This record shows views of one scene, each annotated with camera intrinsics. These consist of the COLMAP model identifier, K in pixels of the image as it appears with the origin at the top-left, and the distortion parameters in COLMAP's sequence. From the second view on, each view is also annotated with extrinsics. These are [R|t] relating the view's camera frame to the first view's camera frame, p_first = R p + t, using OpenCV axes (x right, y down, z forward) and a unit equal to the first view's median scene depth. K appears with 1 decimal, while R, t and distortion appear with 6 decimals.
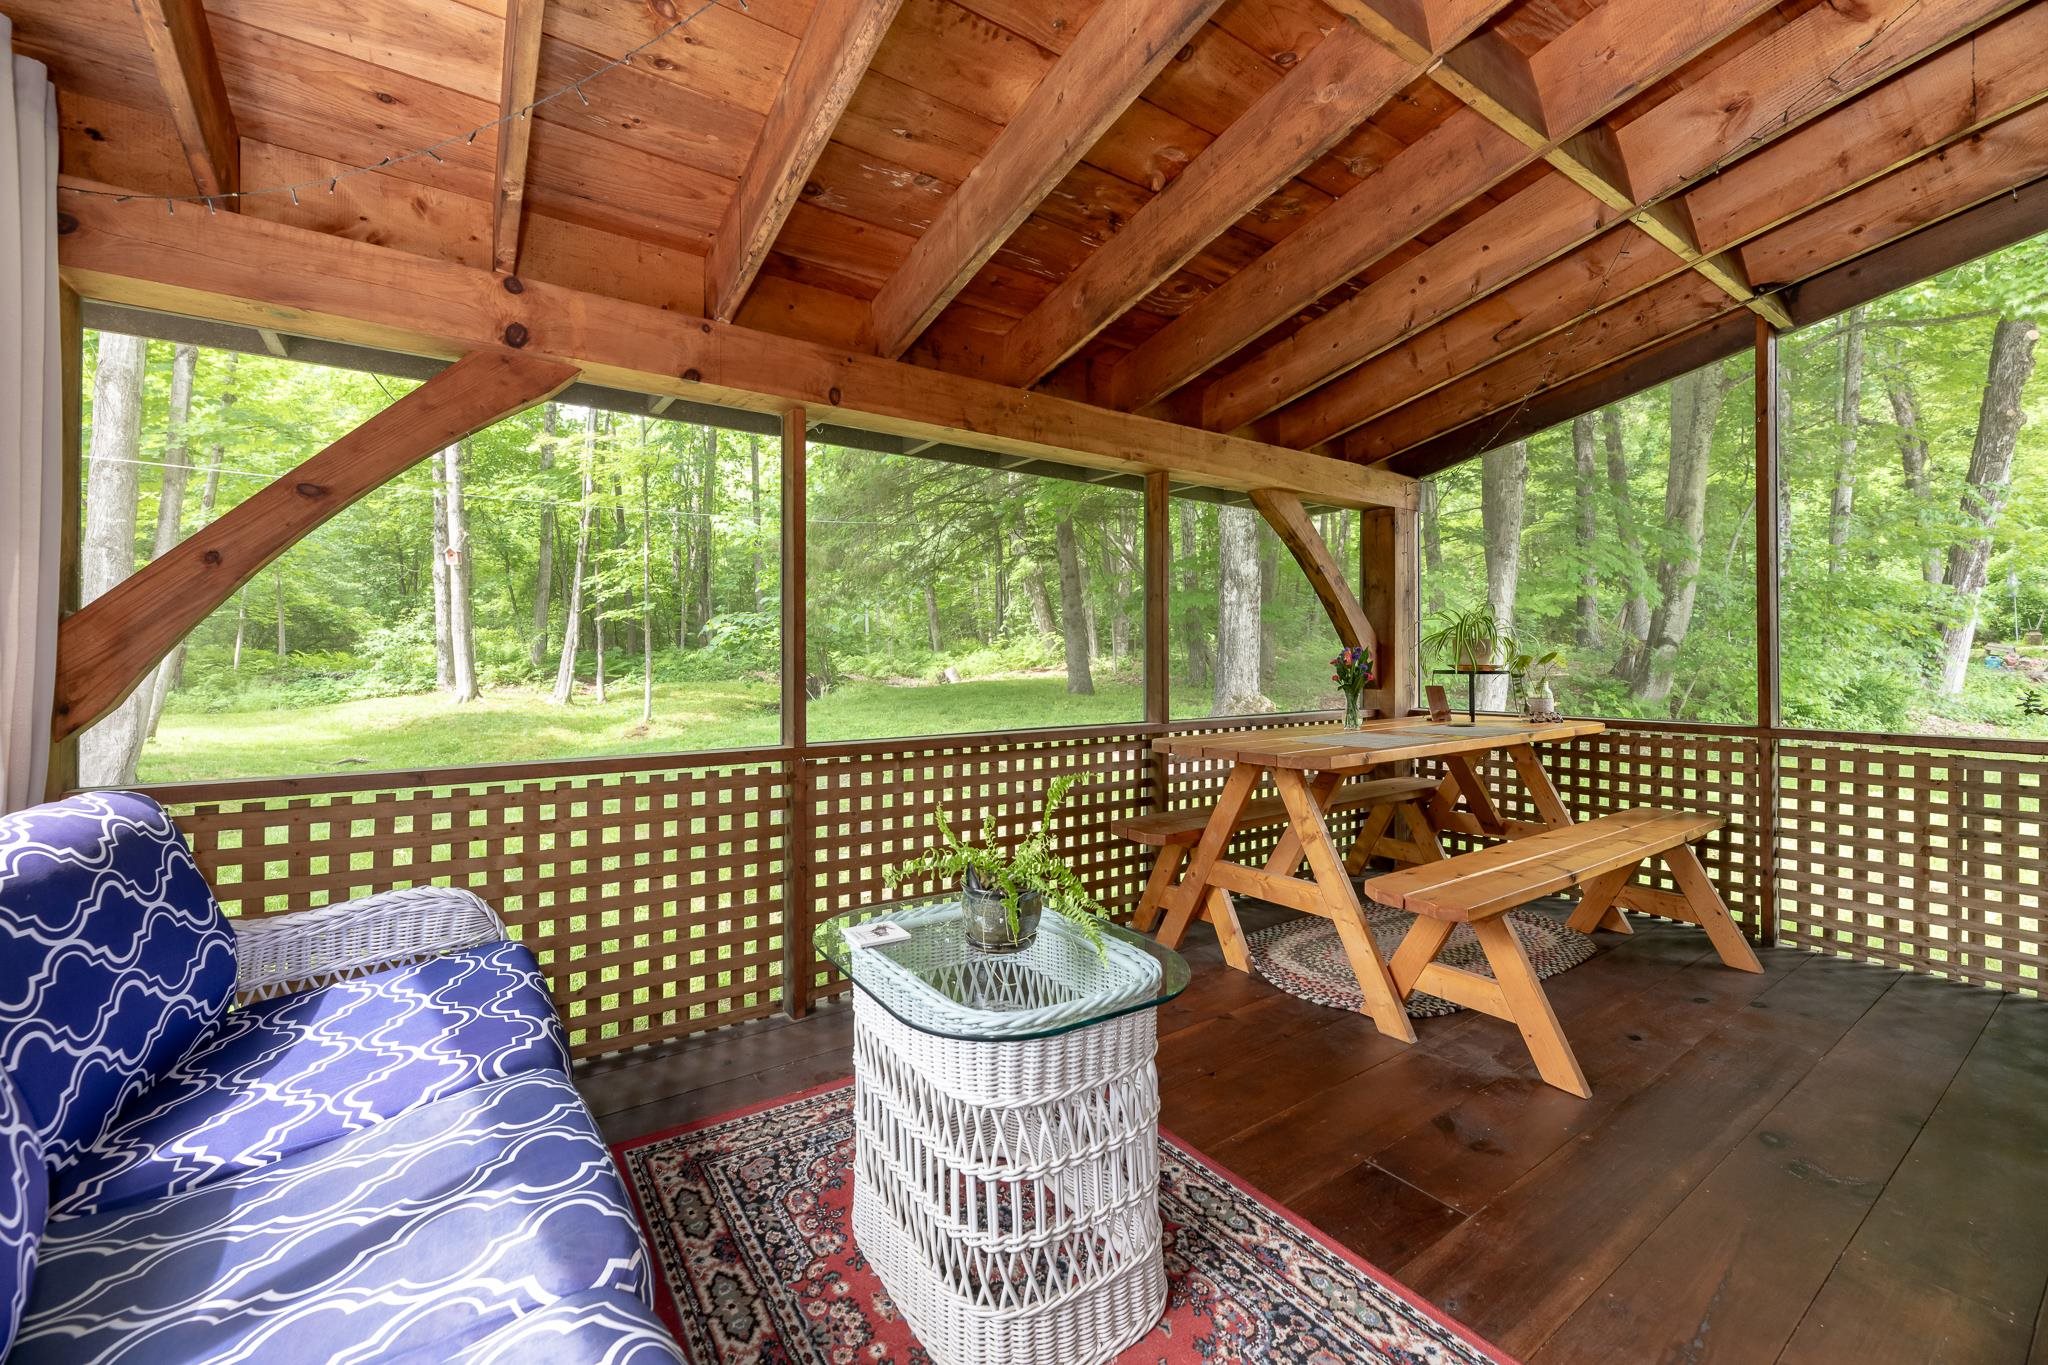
lens RADIAL K [[828.5, 0, 1022.6], [0, 828.5, 652.0], [0, 0, 1]] dist [0.001960, 0.000167]
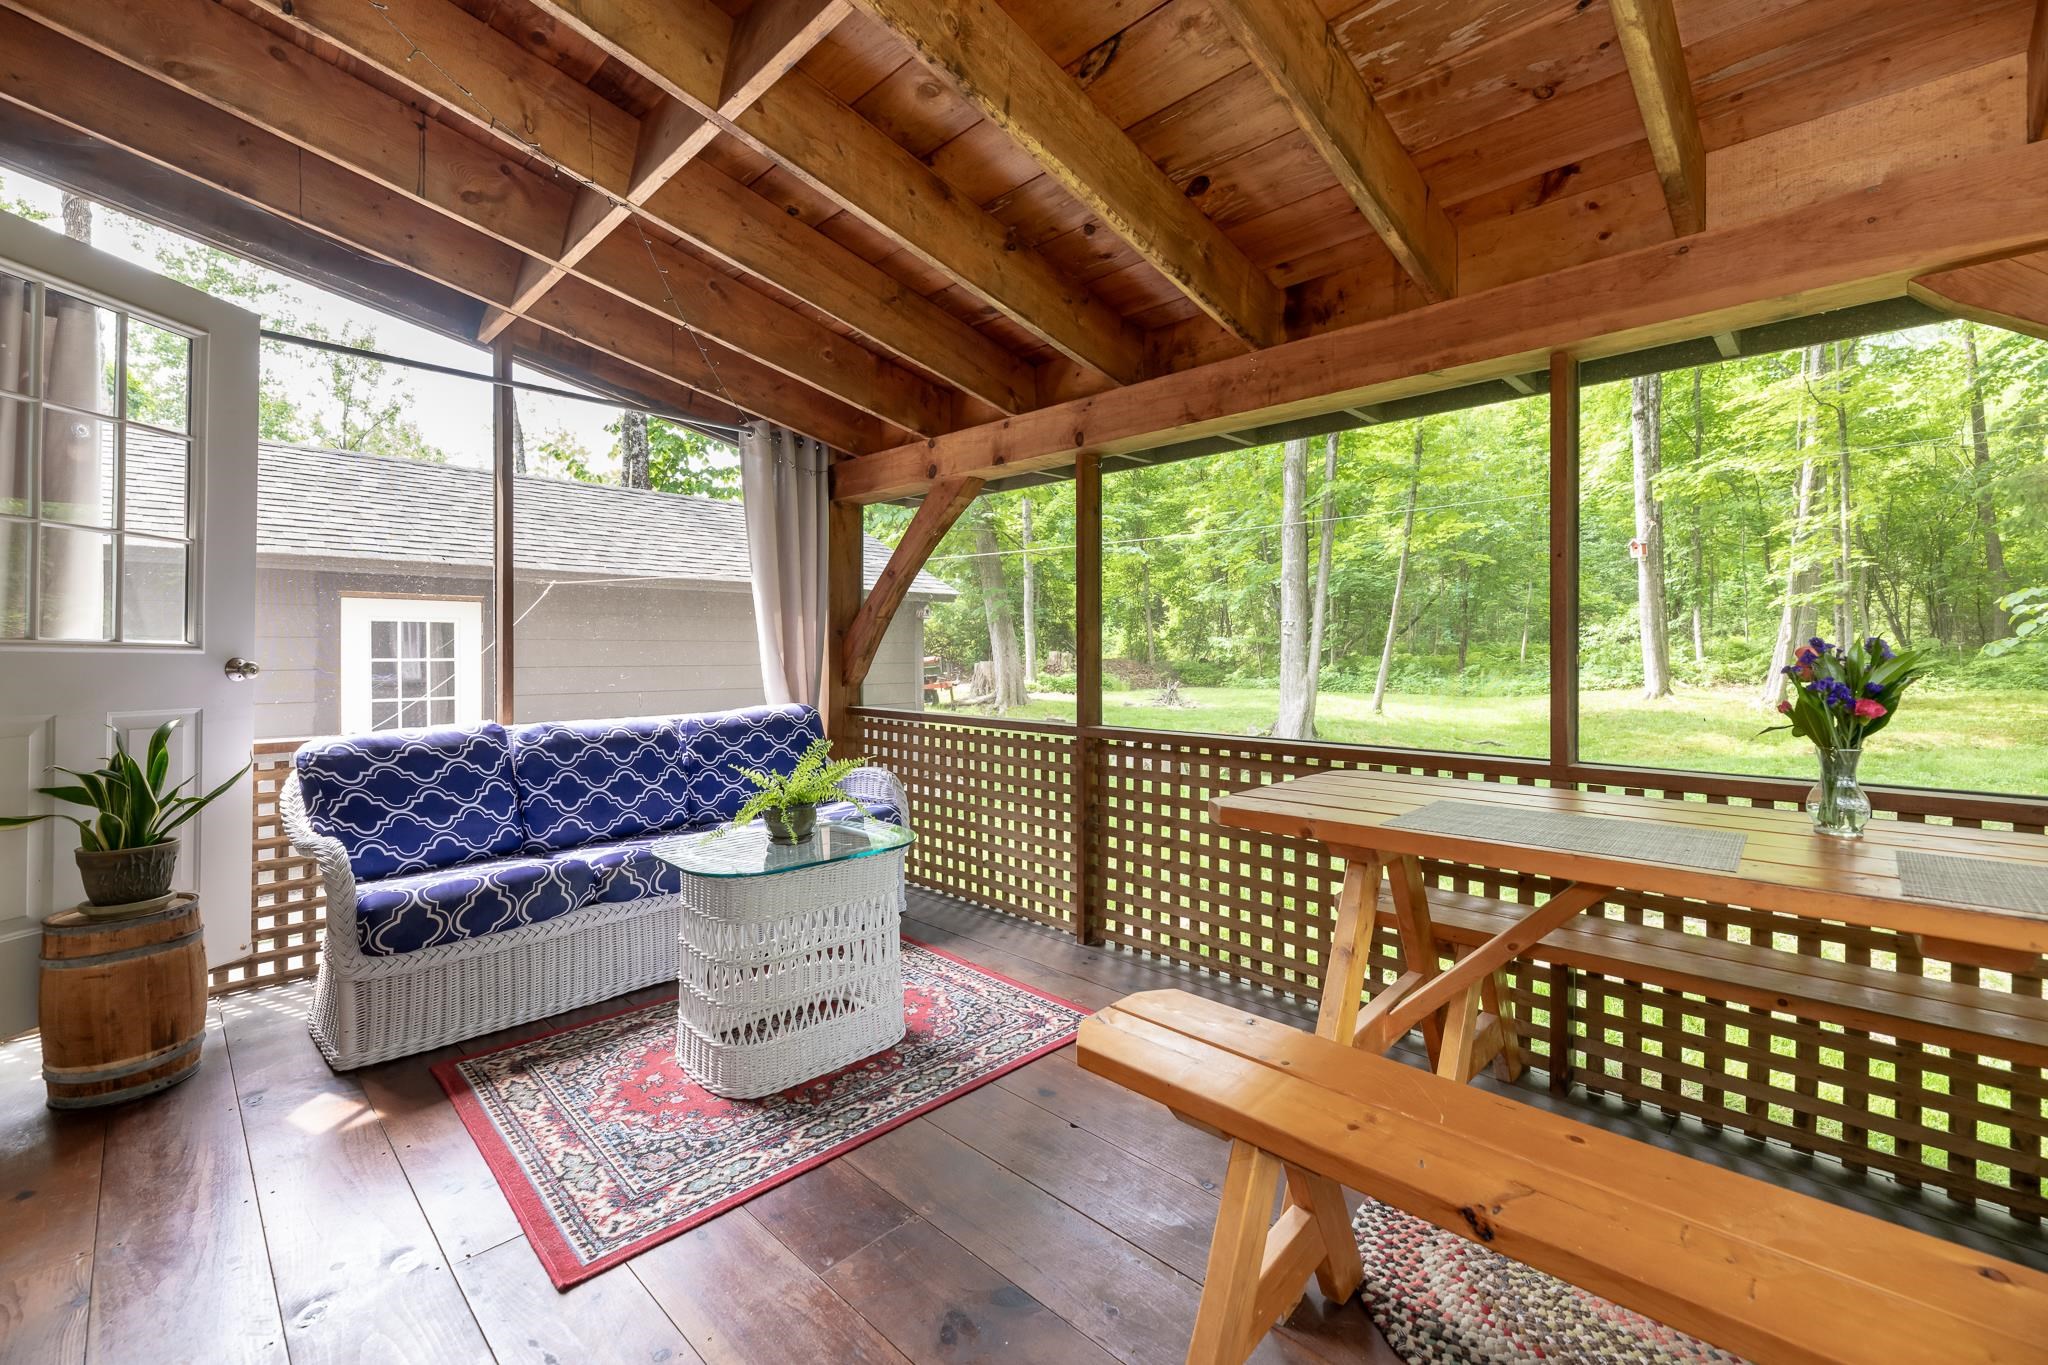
lens RADIAL K [[828.5, 0, 1022.6], [0, 828.5, 652.0], [0, 0, 1]] dist [0.001960, 0.000167]
pose [[0.198454, 0.001882, -0.980108, 0.874328], [0.004058, 0.999988, 0.002742, -0.001095], [0.980102, -0.004522, 0.198444, 0.621567]]
